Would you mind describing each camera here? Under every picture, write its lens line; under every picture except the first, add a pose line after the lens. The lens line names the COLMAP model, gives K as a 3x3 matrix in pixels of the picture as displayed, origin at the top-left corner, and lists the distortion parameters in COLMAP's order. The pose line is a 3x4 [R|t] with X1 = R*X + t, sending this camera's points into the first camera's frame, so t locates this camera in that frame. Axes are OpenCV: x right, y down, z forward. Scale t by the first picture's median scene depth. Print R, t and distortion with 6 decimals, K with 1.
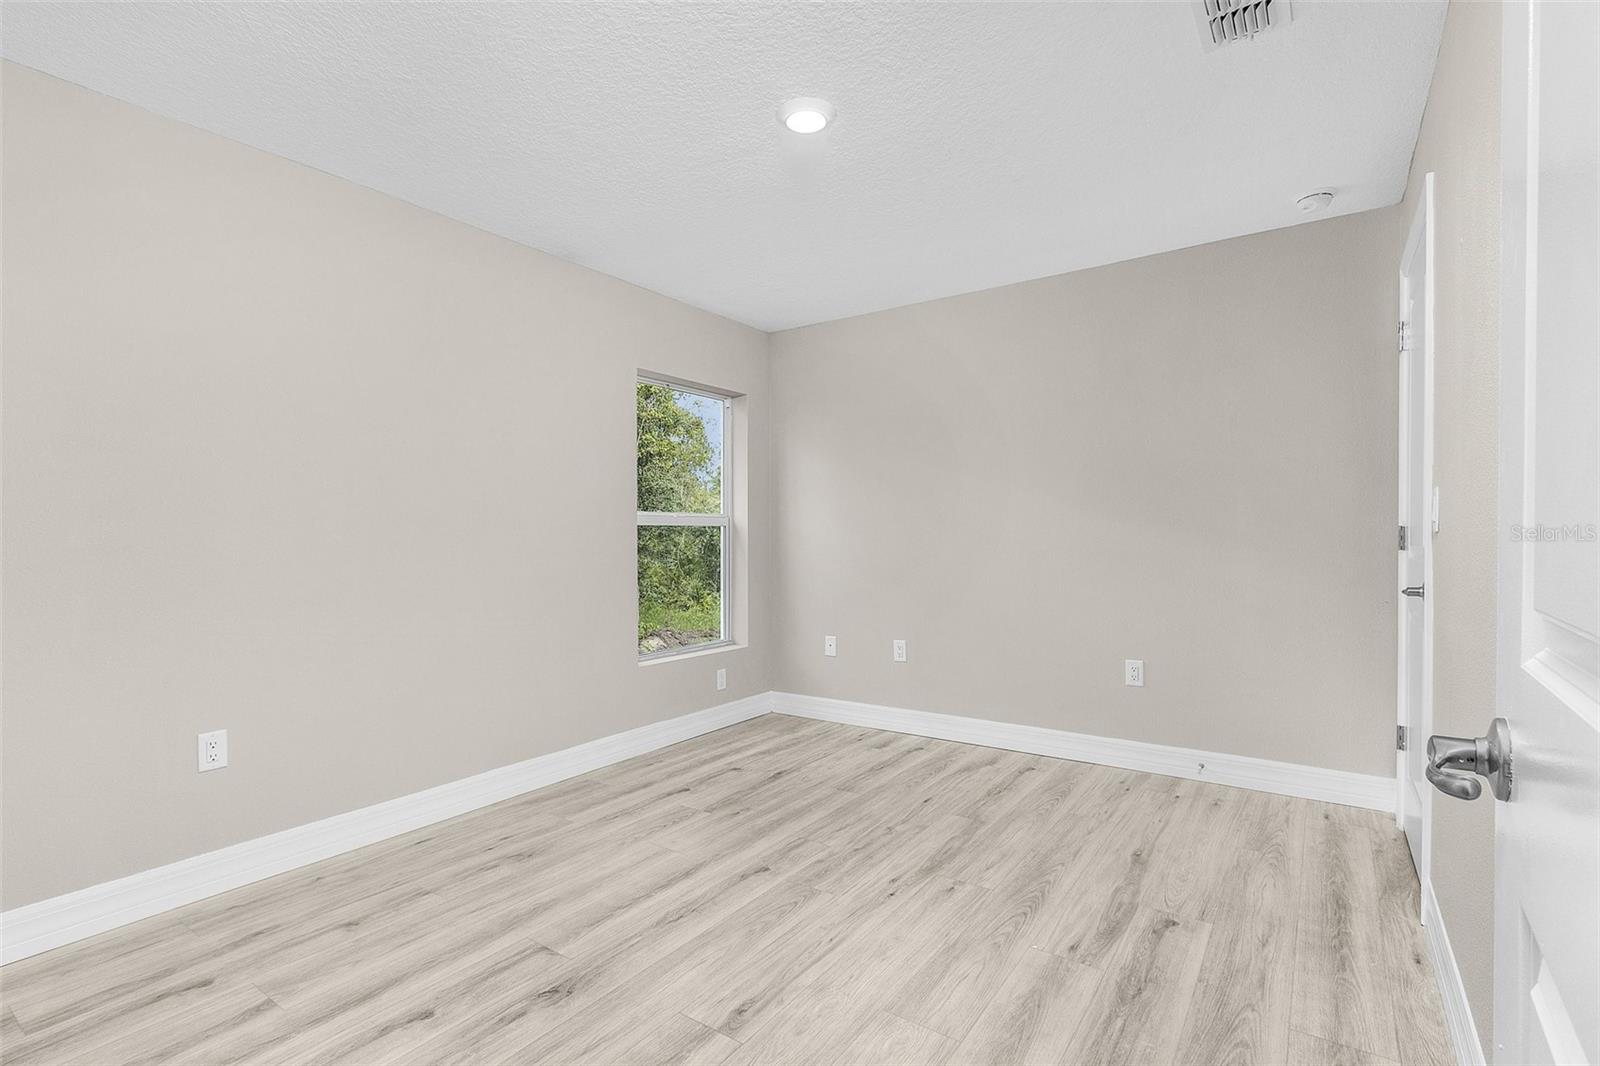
lens RADIAL K [[749.3, 0, 800.0], [0, 749.3, 533.0], [0, 0, 1]] dist [-0.001412, 0.000453]
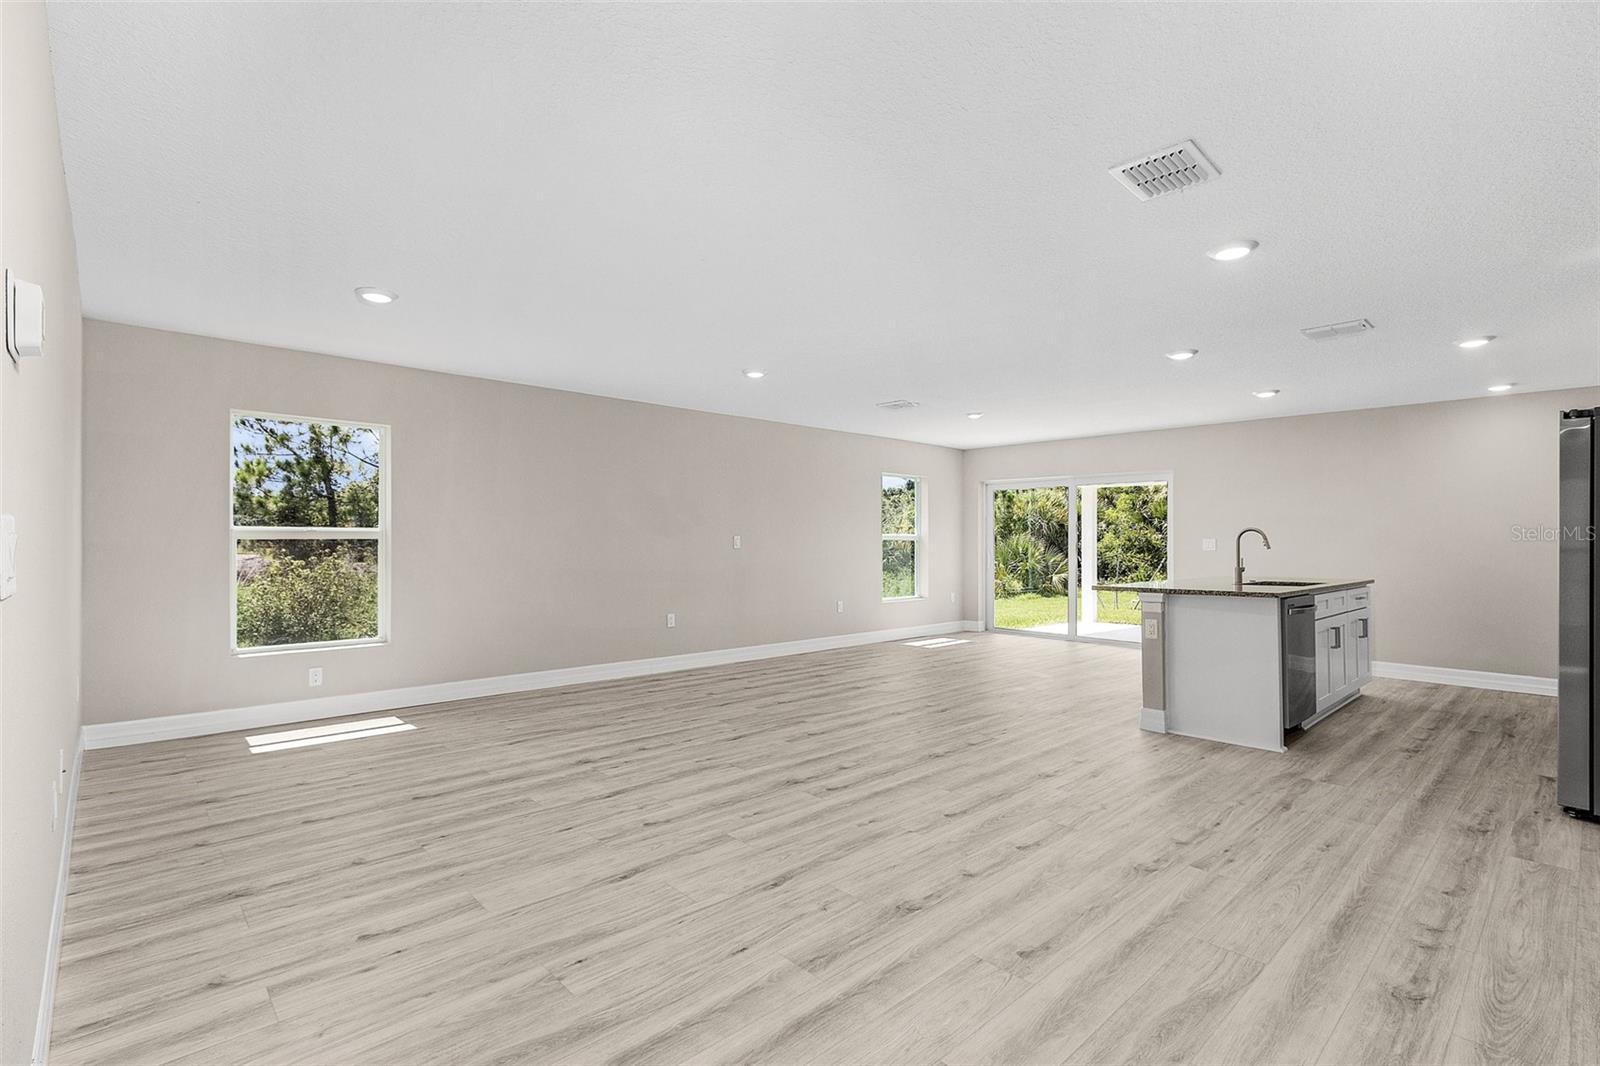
lens RADIAL K [[749.3, 0, 800.0], [0, 749.3, 533.0], [0, 0, 1]] dist [-0.001412, 0.000453]
pose [[-0.979991, -0.000165, 0.199040, -0.397784], [-0.000301, 1.000000, -0.000657, -0.043756], [-0.199040, -0.000703, -0.979991, 2.308192]]
